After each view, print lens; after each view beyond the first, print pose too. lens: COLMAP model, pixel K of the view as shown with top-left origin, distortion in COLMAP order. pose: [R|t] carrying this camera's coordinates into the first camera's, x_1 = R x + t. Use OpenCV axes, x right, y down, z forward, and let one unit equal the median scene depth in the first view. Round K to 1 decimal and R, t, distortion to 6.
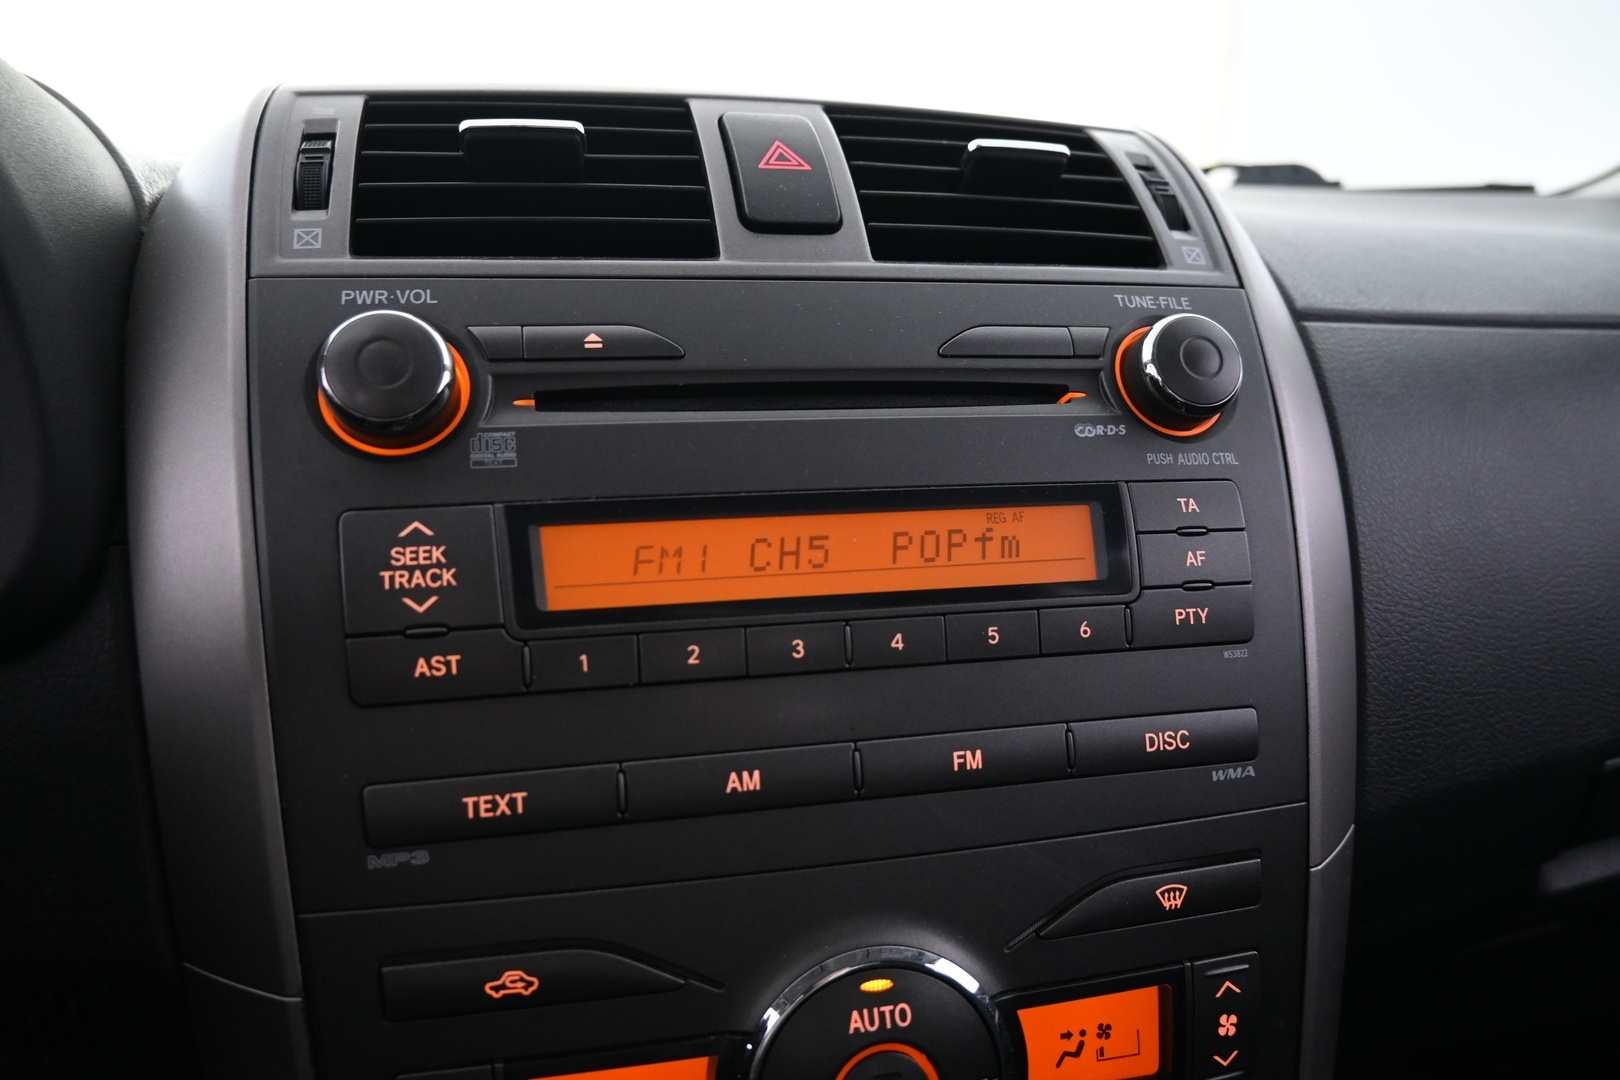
lens RADIAL K [[1113.1, 0, 810.6], [0, 1113.1, 541.5], [0, 0, 1]] dist [0.000575, 0.003011]
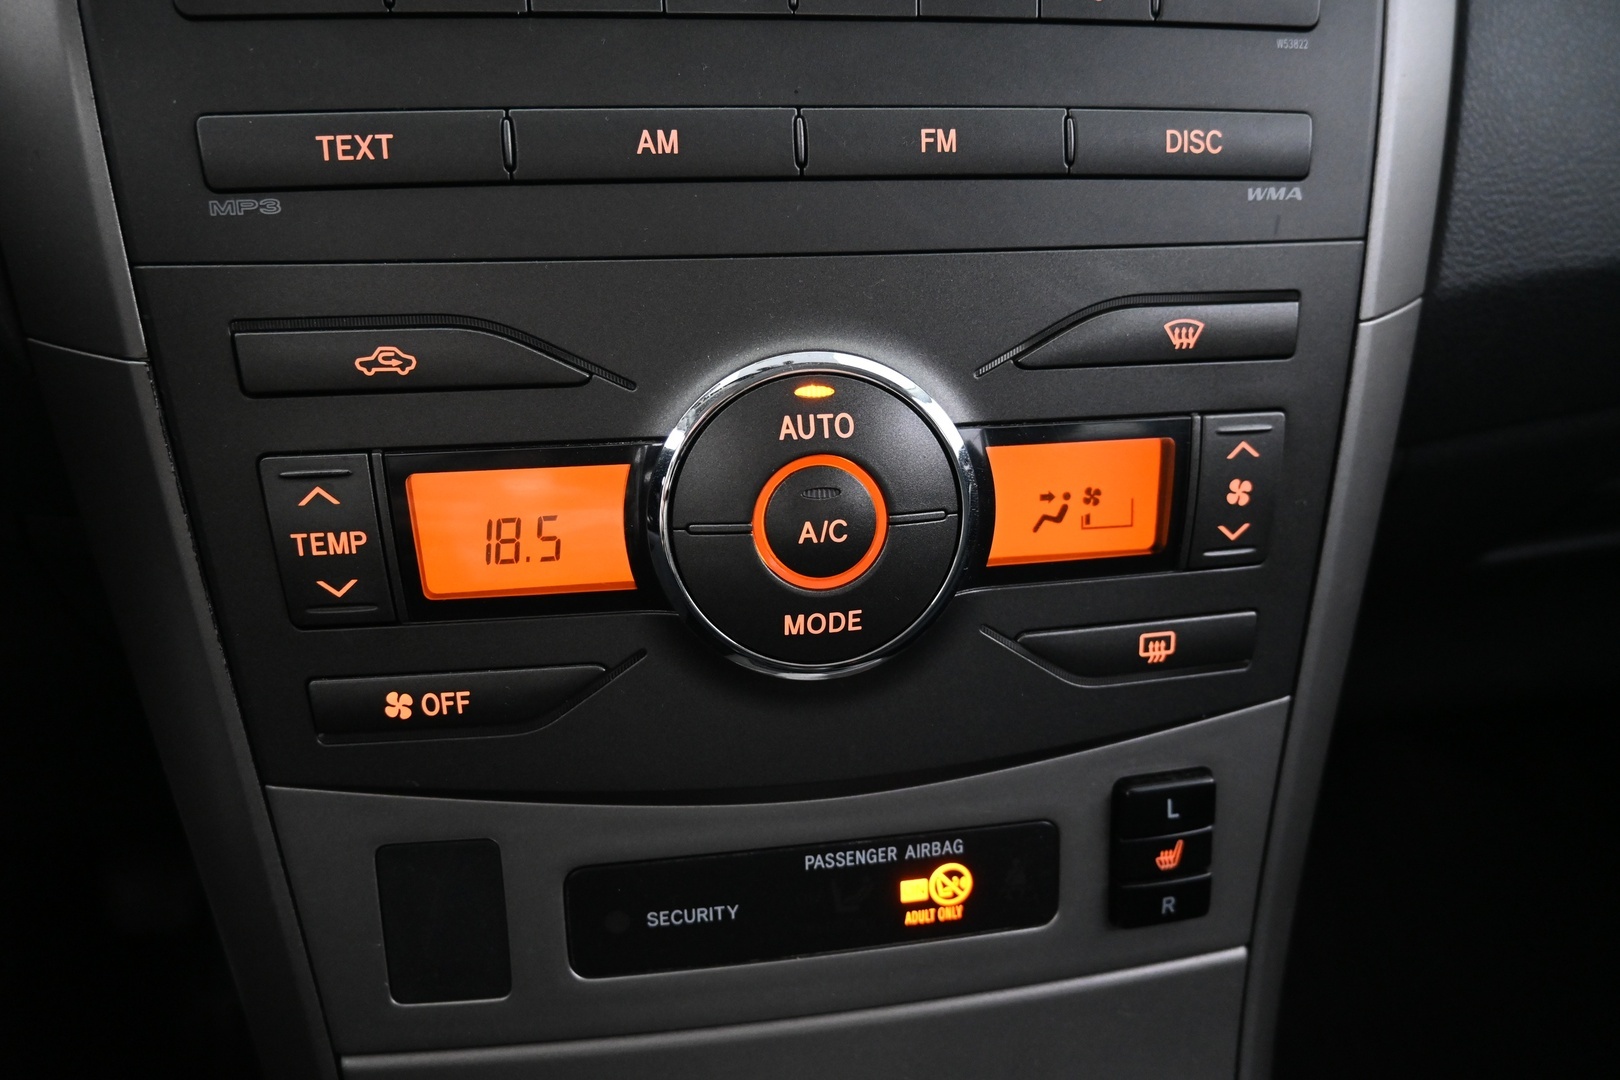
lens RADIAL K [[1113.1, 0, 806.2], [0, 1113.1, 540.2], [0, 0, 1]] dist [0.000575, 0.003011]
pose [[0.997171, 0.027340, -0.070018, 0.109402], [-0.013326, 0.981050, 0.193295, 0.327421], [0.073976, -0.191815, 0.978639, 0.137879]]
